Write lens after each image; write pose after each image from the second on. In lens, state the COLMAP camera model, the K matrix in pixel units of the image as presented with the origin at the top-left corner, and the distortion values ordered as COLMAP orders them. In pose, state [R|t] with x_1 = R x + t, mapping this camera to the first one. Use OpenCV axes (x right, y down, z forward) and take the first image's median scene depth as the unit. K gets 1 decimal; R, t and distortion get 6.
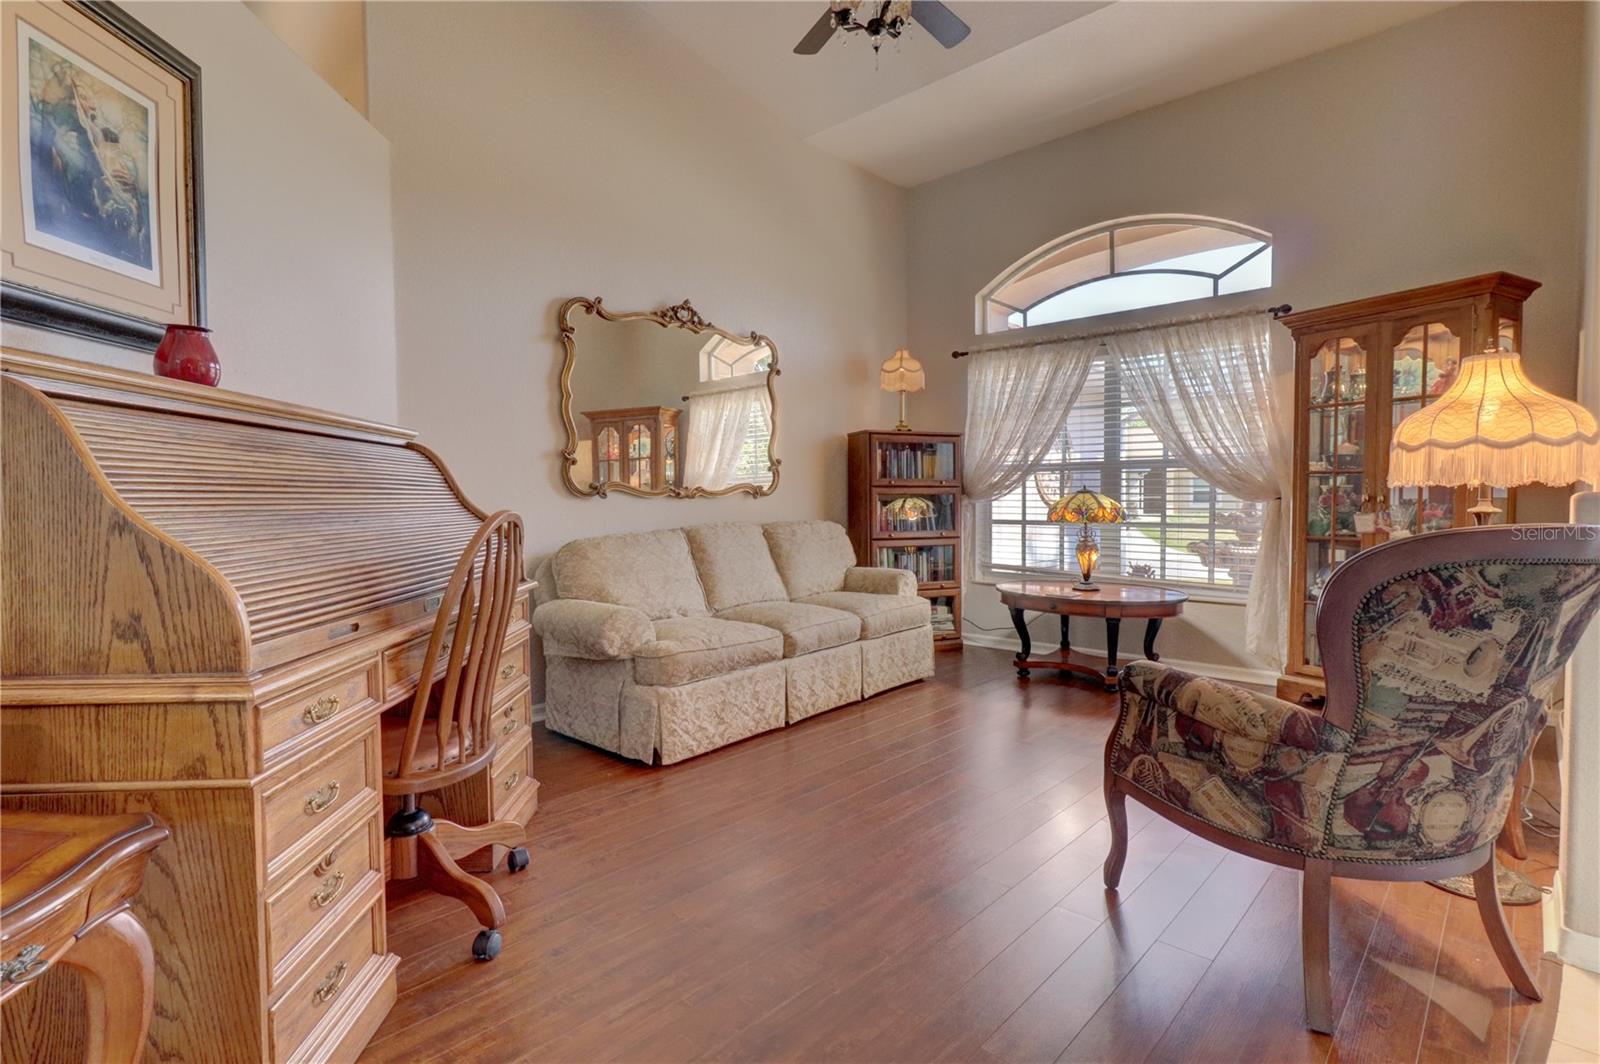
lens RADIAL K [[796.3, 0, 793.0], [0, 796.3, 539.9], [0, 0, 1]] dist [0.003724, -0.000721]
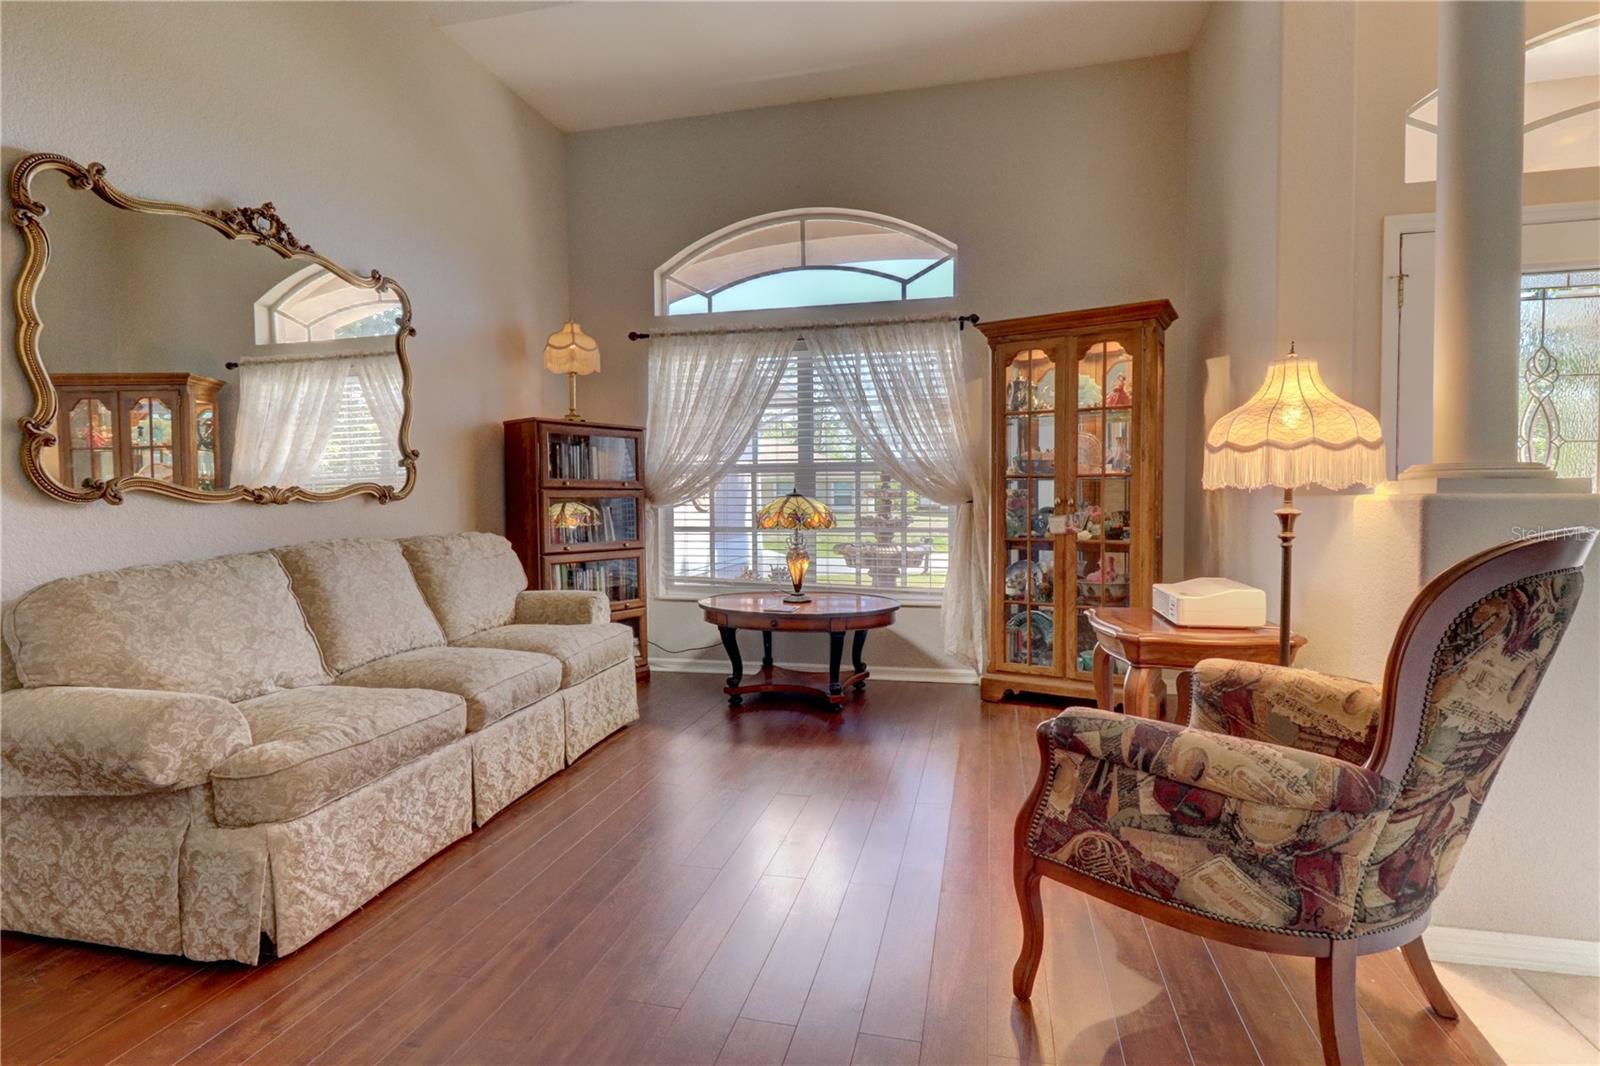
lens RADIAL K [[796.3, 0, 816.3], [0, 796.3, 533.3], [0, 0, 1]] dist [0.003724, -0.000721]
pose [[0.864587, -0.022457, 0.501982, -0.087052], [0.029852, 0.999532, -0.006699, -0.011307], [-0.501596, 0.020777, 0.864852, 0.228228]]
